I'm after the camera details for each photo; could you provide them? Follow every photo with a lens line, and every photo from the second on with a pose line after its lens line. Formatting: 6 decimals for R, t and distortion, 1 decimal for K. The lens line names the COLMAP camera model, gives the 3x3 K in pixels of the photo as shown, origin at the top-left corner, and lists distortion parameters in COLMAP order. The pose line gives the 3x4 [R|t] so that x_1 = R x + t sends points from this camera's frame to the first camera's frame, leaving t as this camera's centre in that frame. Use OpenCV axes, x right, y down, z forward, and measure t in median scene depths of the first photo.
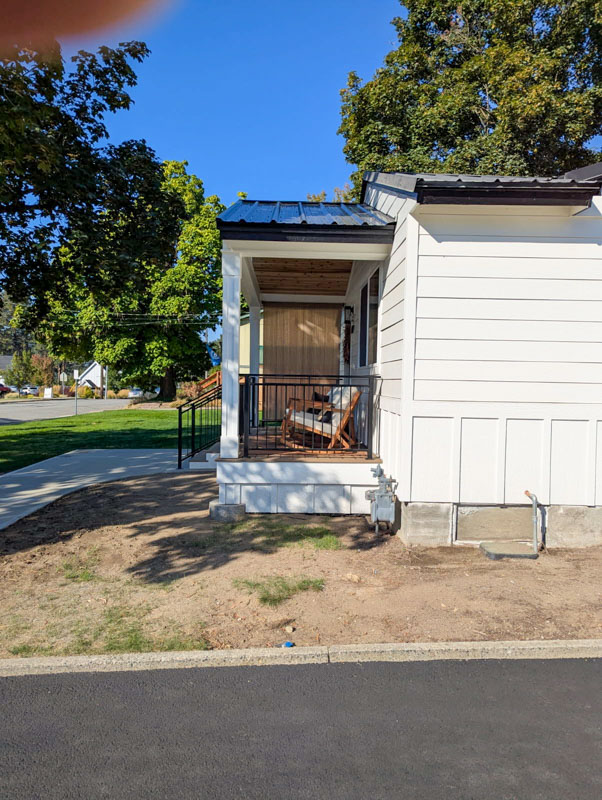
lens RADIAL K [[539.9, 0, 301.0], [0, 539.9, 400.0], [0, 0, 1]] dist [0.067192, 0.000512]
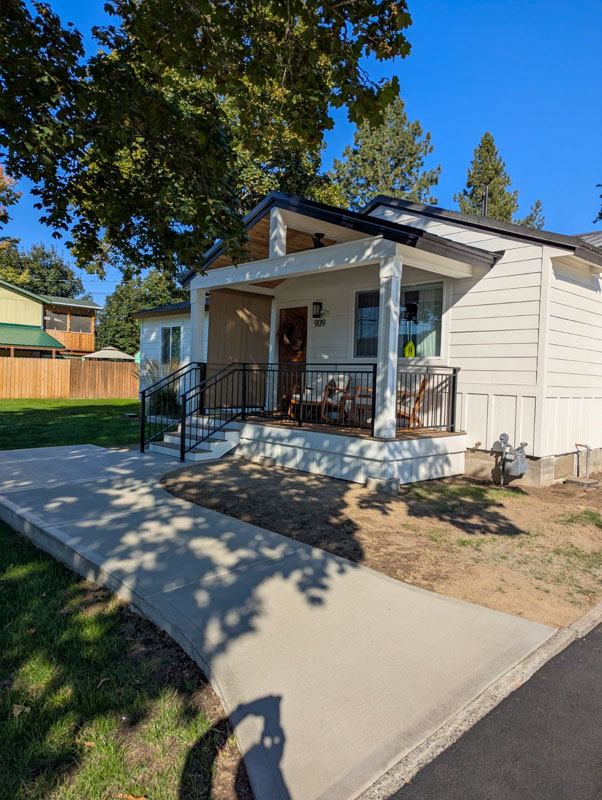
lens RADIAL K [[539.9, 0, 301.0], [0, 539.9, 400.0], [0, 0, 1]] dist [0.067192, 0.000512]
pose [[0.741223, -0.016697, 0.671052, -1.017595], [0.000028, 0.999691, 0.024844, 0.001060], [-0.671259, -0.018396, 0.740994, 0.295201]]
